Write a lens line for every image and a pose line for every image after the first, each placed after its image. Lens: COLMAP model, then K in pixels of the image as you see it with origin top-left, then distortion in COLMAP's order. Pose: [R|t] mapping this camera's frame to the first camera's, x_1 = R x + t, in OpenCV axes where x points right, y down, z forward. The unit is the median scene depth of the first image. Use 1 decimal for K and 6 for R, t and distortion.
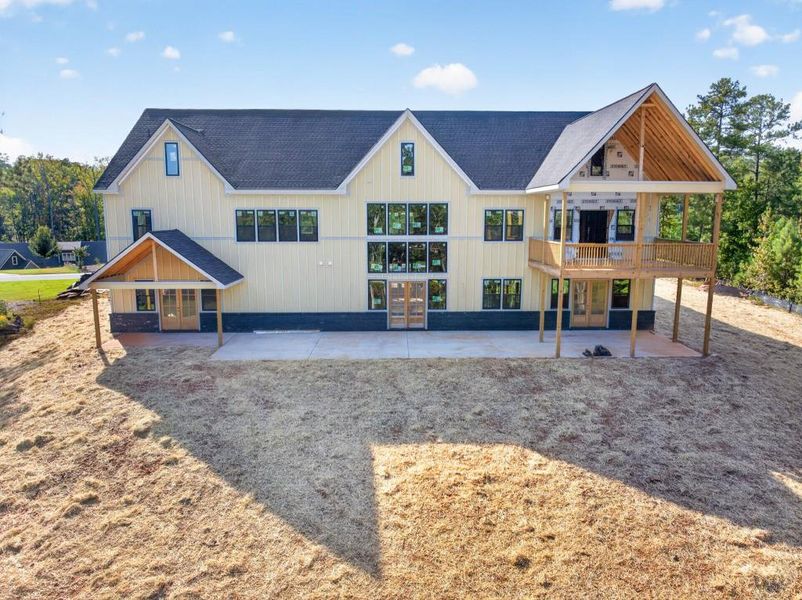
lens RADIAL K [[538.8, 0, 401.0], [0, 538.8, 300.0], [0, 0, 1]] dist [-0.001365, -0.000900]
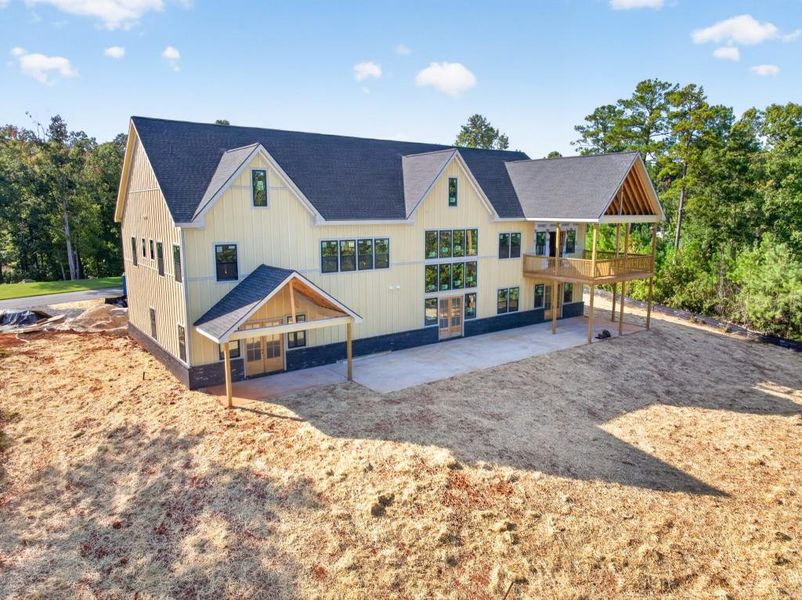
lens RADIAL K [[538.8, 0, 401.0], [0, 538.8, 300.0], [0, 0, 1]] dist [-0.001365, -0.000900]
pose [[0.818642, -0.096423, 0.566152, -0.743935], [0.090357, 0.995152, 0.038834, -0.084786], [-0.567152, 0.019365, 0.823385, 0.115260]]
